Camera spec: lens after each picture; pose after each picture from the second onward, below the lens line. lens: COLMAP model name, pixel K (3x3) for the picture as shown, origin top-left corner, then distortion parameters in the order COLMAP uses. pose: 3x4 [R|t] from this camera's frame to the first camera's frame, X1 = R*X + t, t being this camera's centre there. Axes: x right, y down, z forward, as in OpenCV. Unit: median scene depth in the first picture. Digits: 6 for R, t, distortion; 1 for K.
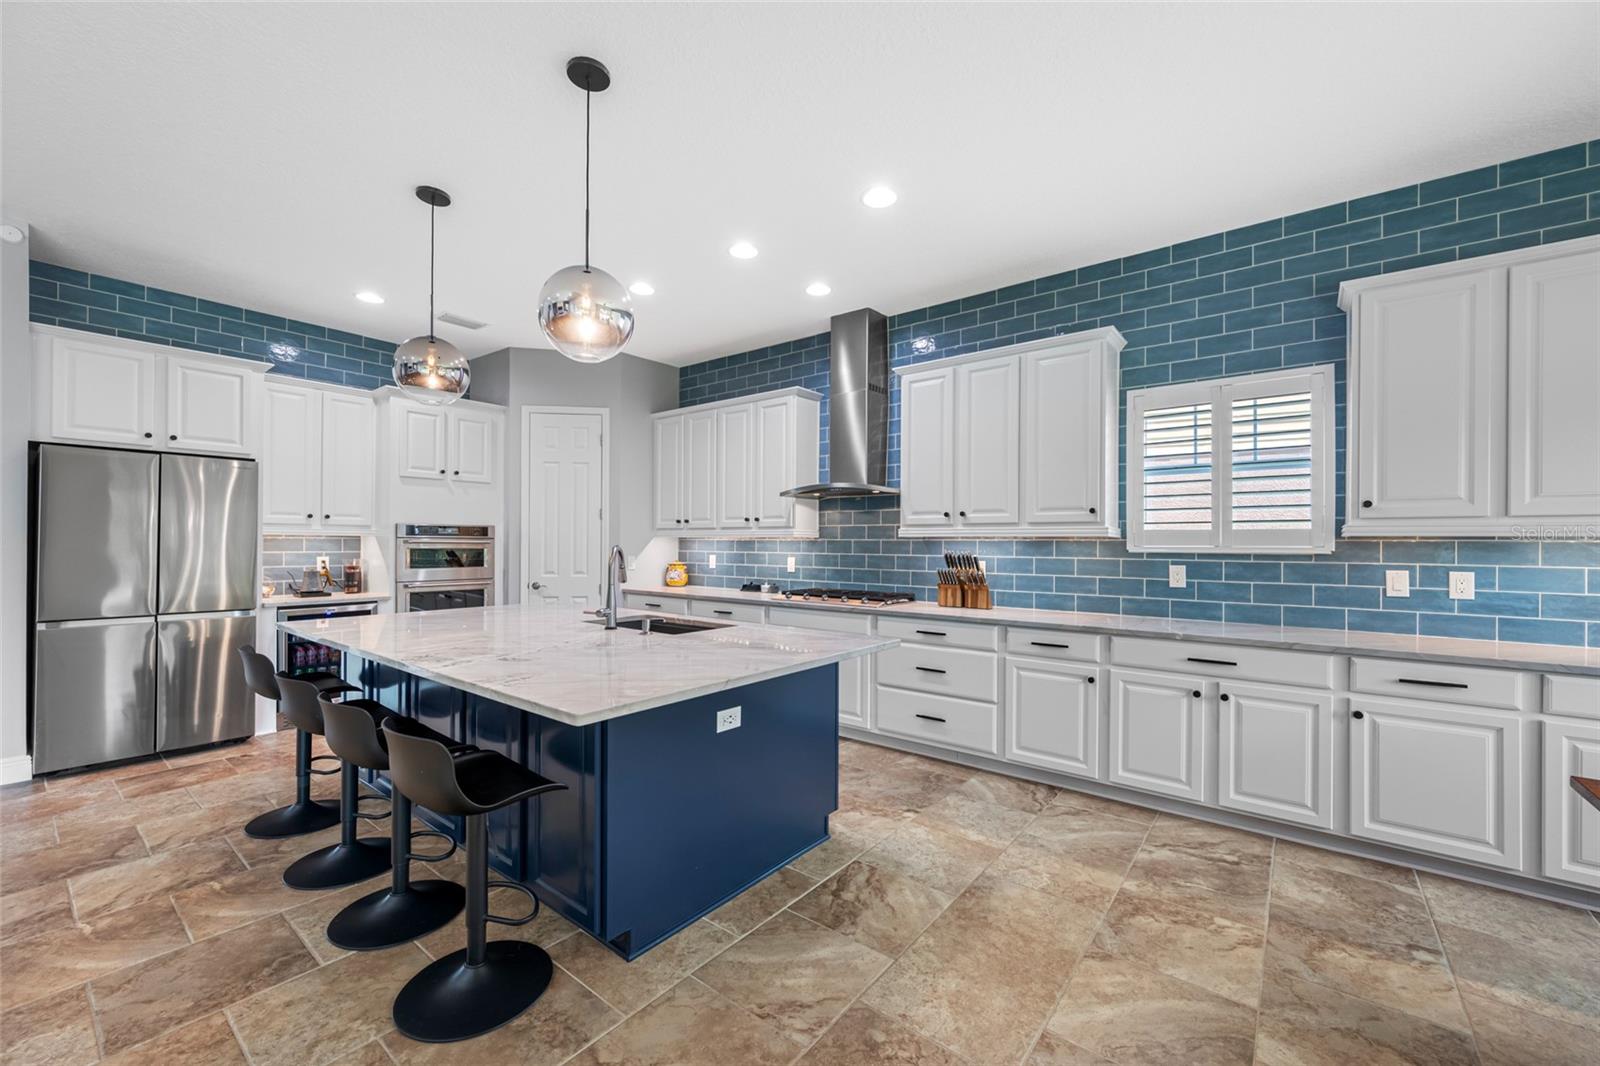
lens RADIAL K [[636.6, 0, 805.1], [0, 636.6, 539.4], [0, 0, 1]] dist [-0.001112, -0.000396]
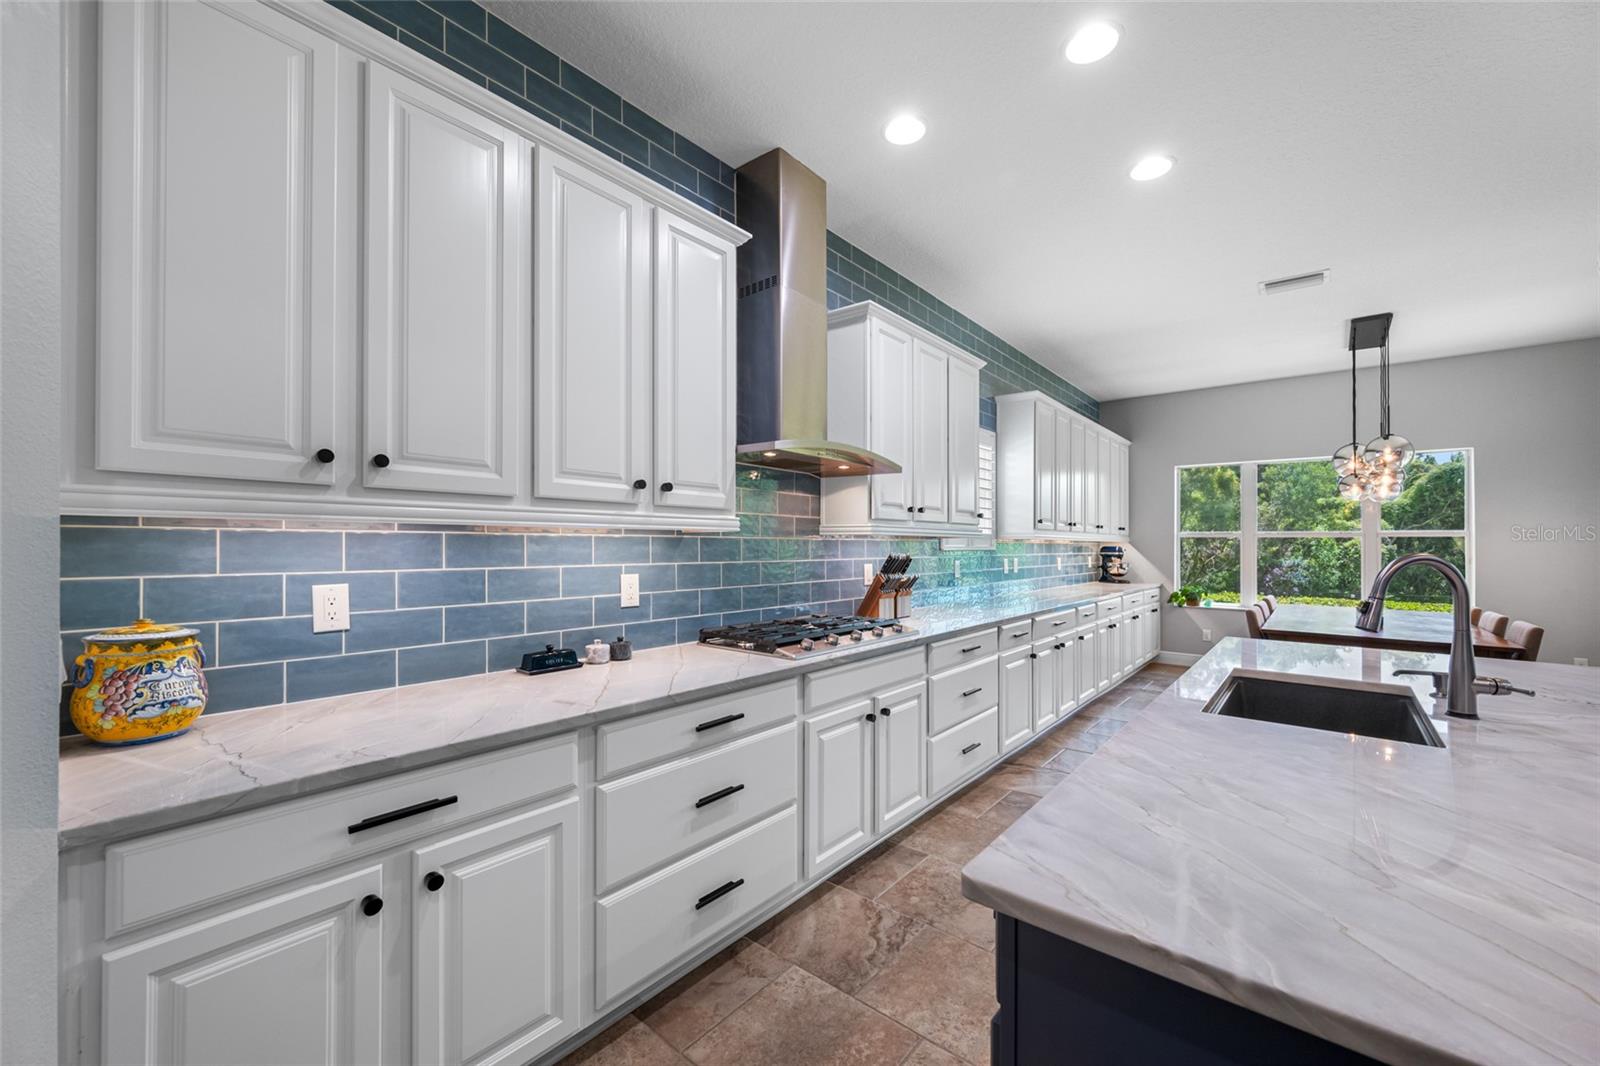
lens RADIAL K [[636.6, 0, 798.4], [0, 636.6, 537.7], [0, 0, 1]] dist [-0.001112, -0.000396]
pose [[0.019954, 0.005560, 0.999785, -0.727806], [-0.010259, 0.999933, -0.005356, 0.005140], [-0.999748, -0.010149, 0.020010, 1.333360]]
